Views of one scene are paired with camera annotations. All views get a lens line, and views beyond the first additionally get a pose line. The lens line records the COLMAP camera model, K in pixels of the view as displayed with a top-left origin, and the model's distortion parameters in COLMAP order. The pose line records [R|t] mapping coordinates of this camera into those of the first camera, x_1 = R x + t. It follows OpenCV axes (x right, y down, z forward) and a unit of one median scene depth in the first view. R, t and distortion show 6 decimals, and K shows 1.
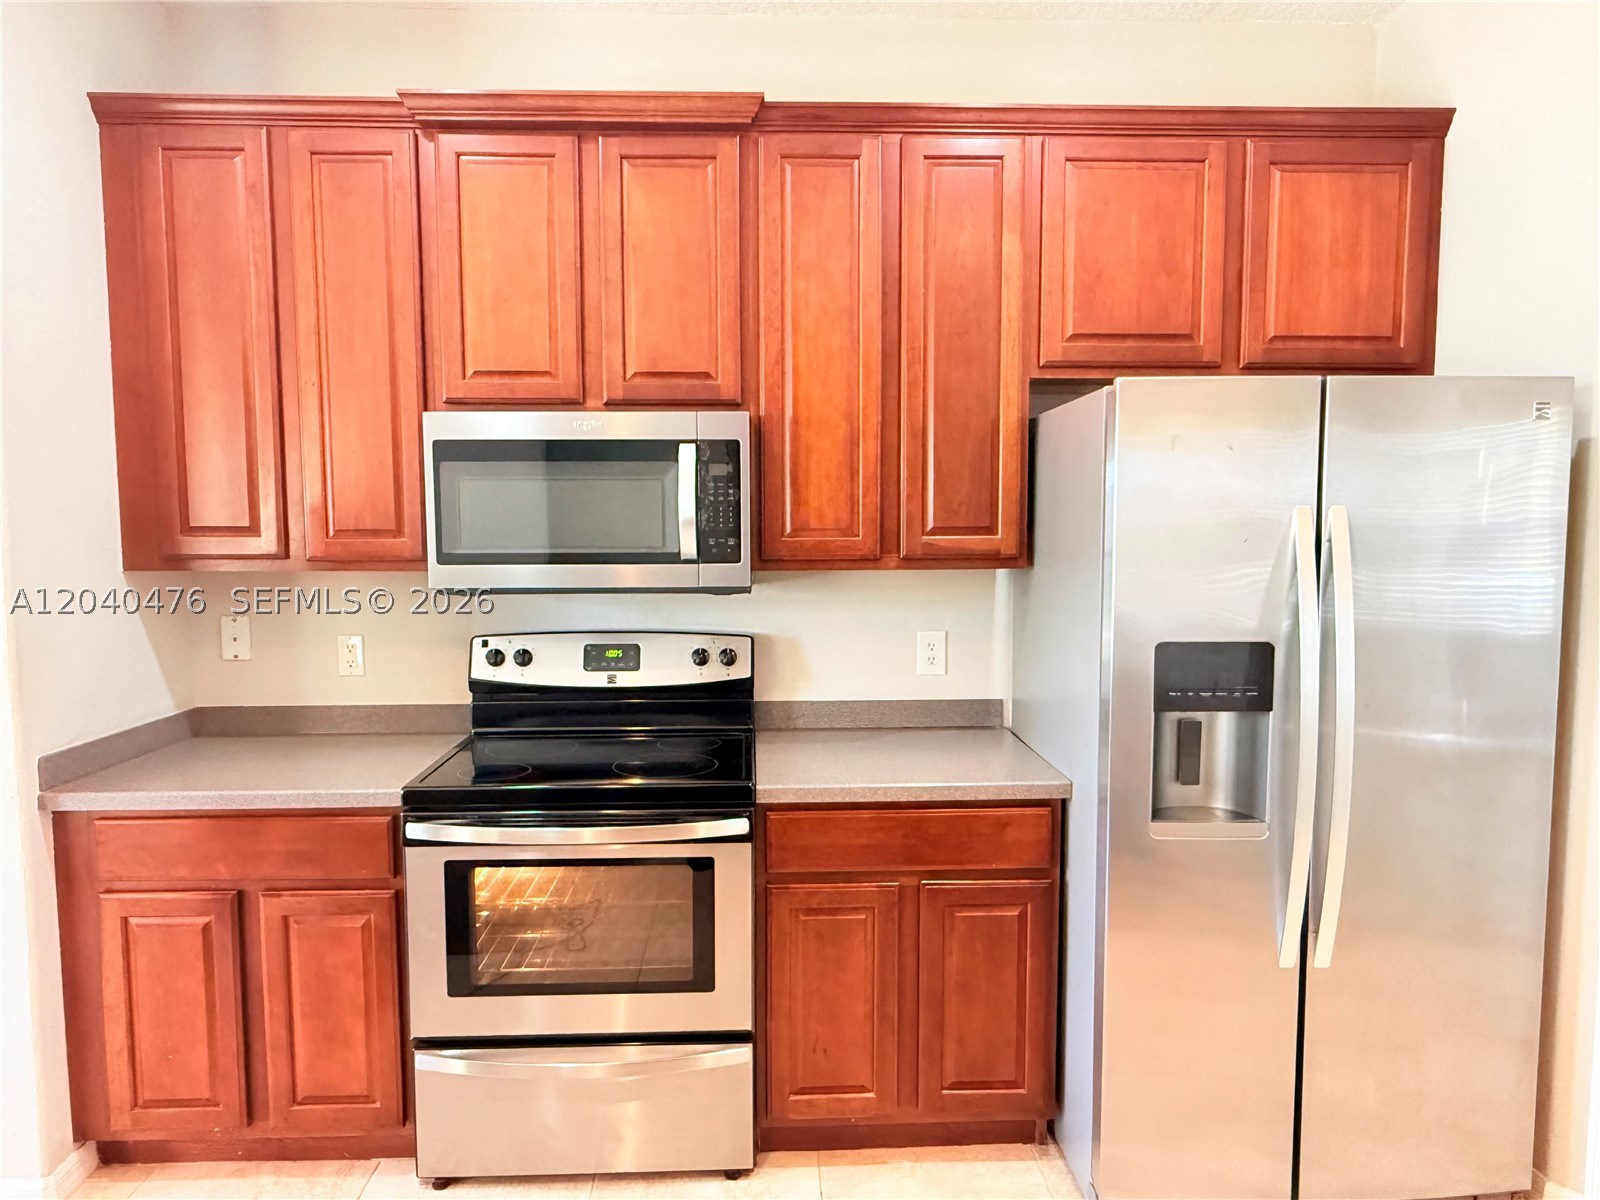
lens RADIAL K [[980.1, 0, 801.7], [0, 980.1, 614.3], [0, 0, 1]] dist [0.001884, 0.001850]
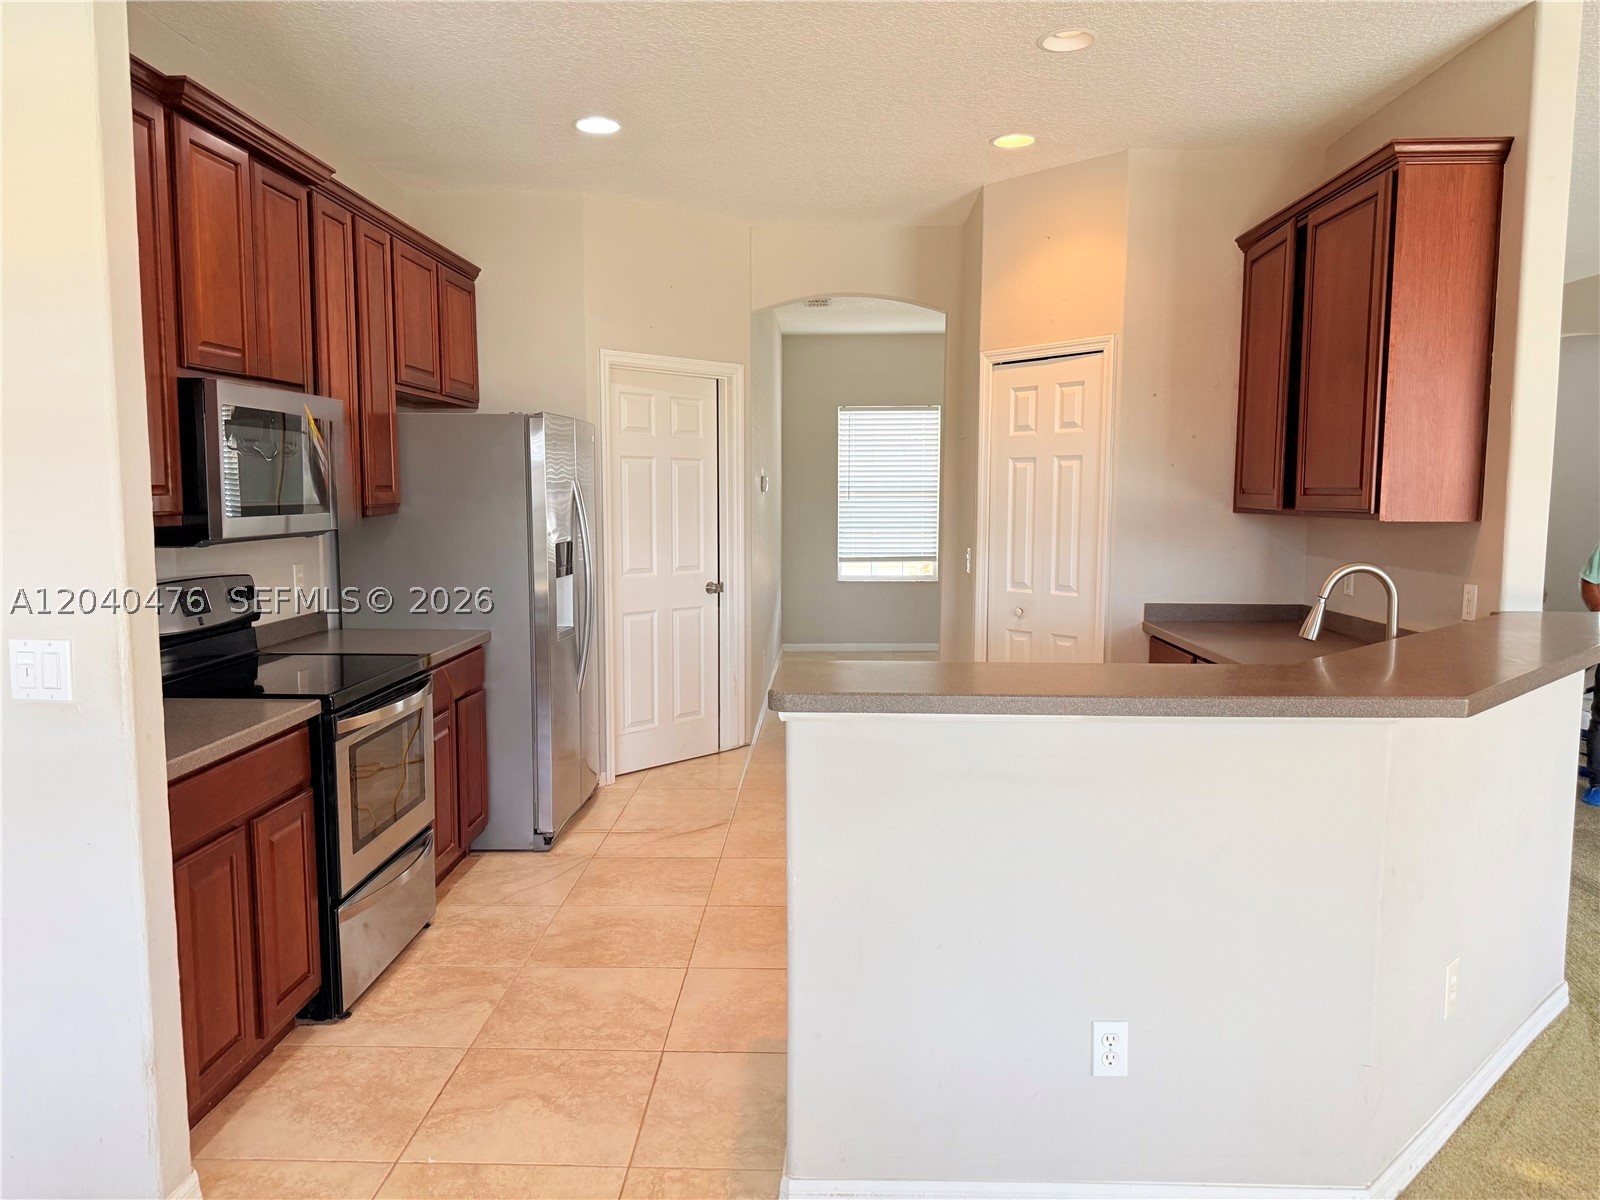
lens RADIAL K [[1130.9, 0, 800.0], [0, 1130.9, 600.0], [0, 0, 1]] dist [0.100975, -0.113011]
pose [[0.061278, -0.096150, 0.993479, -1.574684], [0.079931, 0.992625, 0.091138, -0.023642], [-0.994915, 0.073825, 0.068512, 0.263561]]
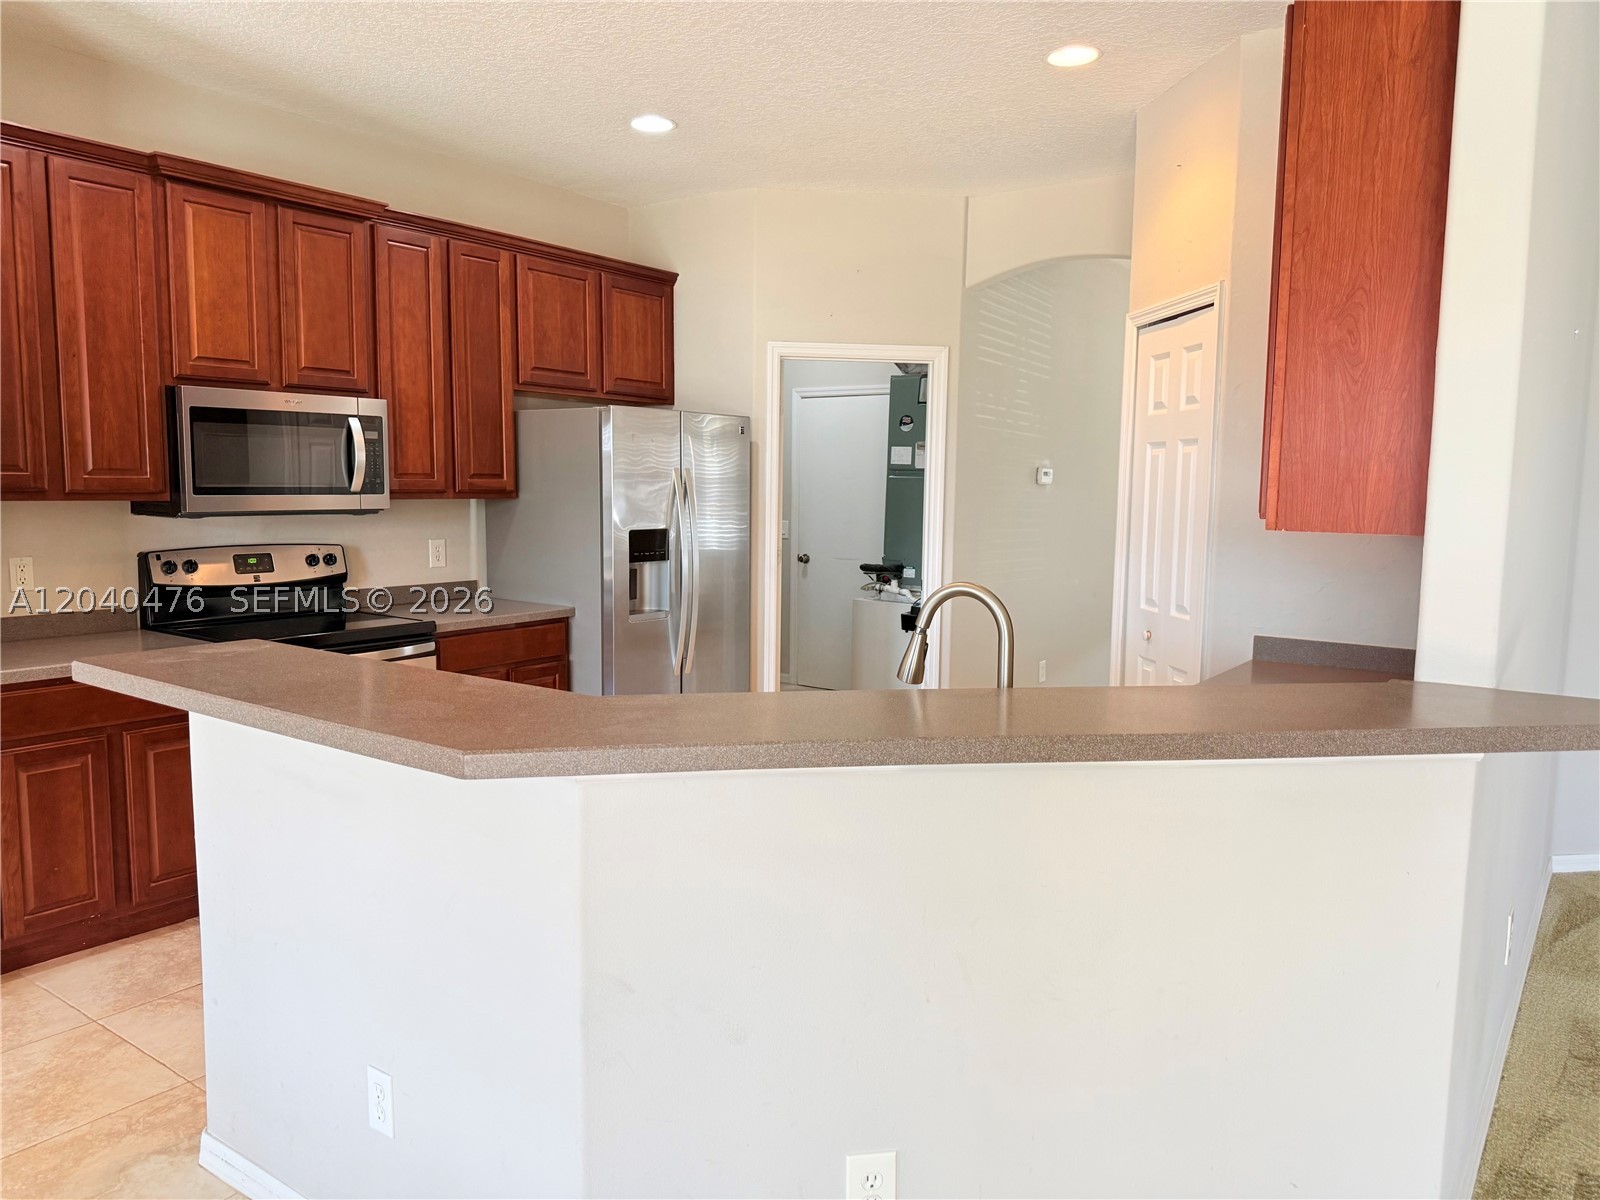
lens RADIAL K [[1130.9, 0, 800.0], [0, 1130.9, 600.0], [0, 0, 1]] dist [0.100975, -0.113011]
pose [[0.617317, -0.074724, 0.783158, -1.094952], [0.052827, 0.997169, 0.053503, 0.054645], [-0.784939, 0.008343, 0.619517, -0.674807]]
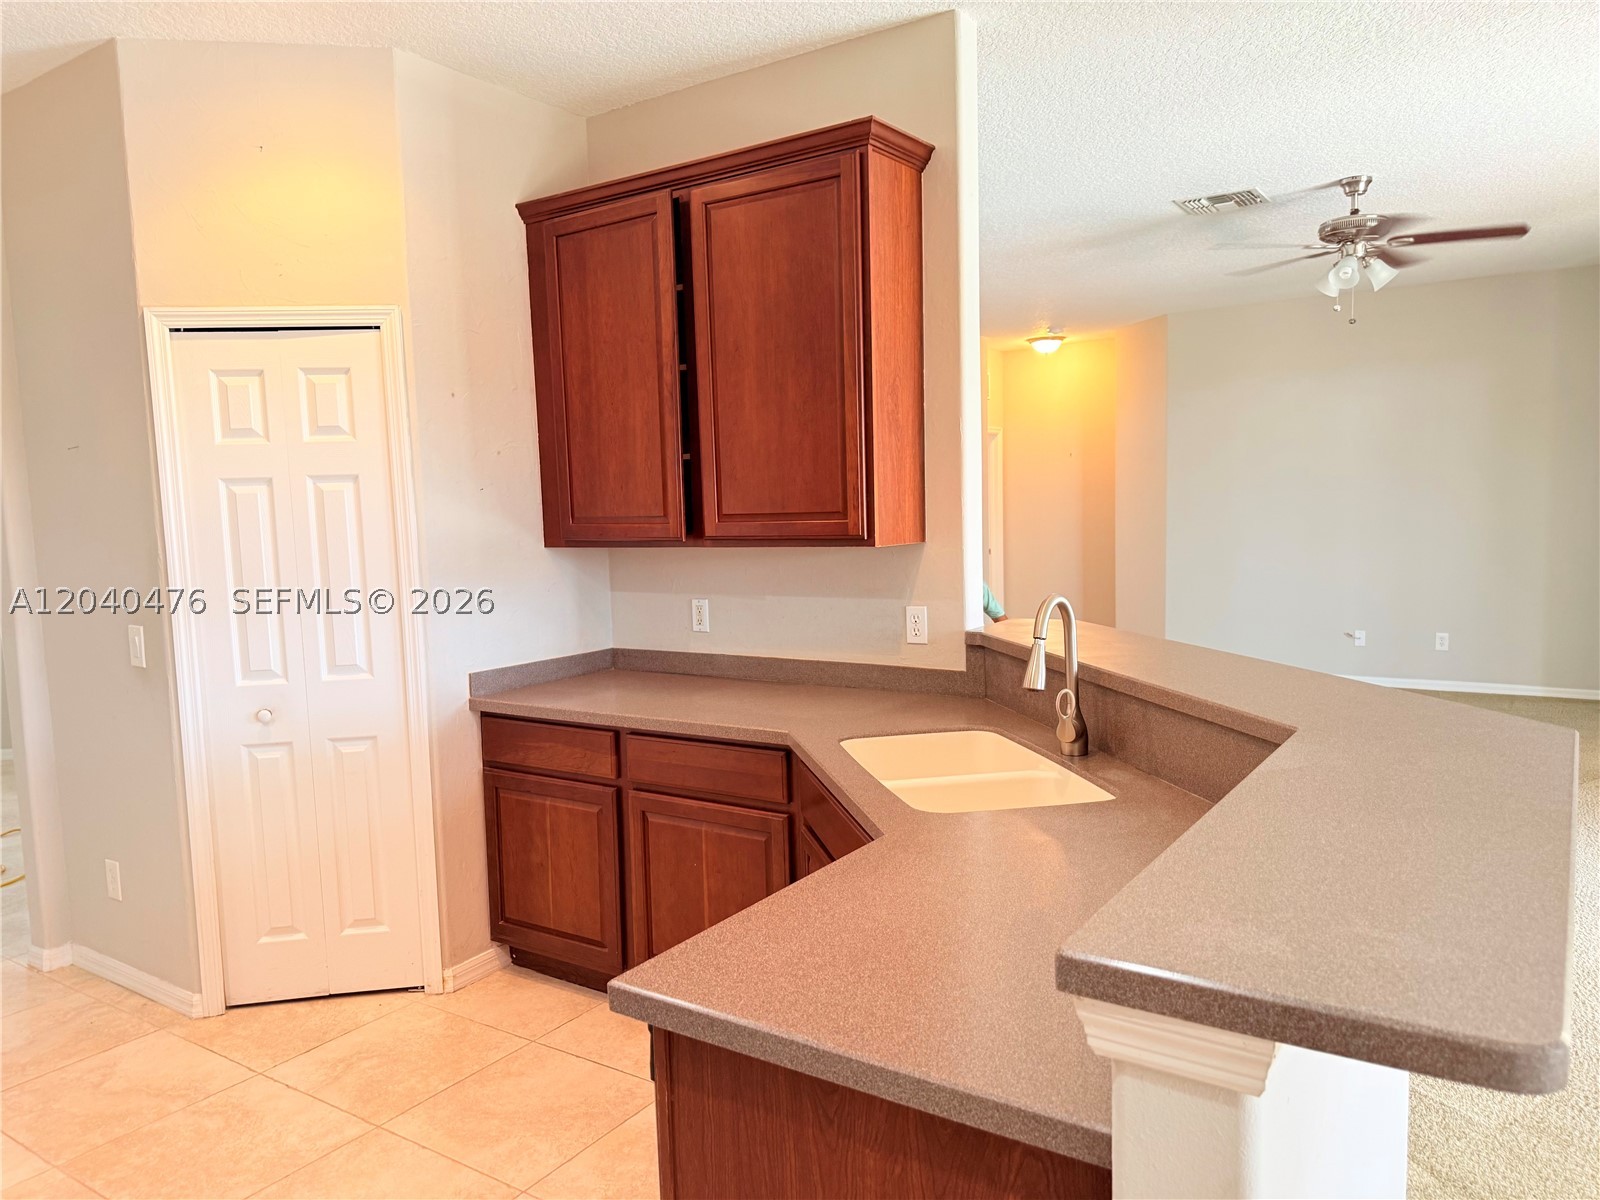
lens RADIAL K [[1130.9, 0, 800.0], [0, 1130.9, 600.0], [0, 0, 1]] dist [0.100975, -0.113011]
pose [[-0.799767, -0.027429, 0.599683, -0.778895], [0.081067, 0.984870, 0.153161, -0.075762], [-0.594811, 0.171108, -0.785444, 0.700724]]
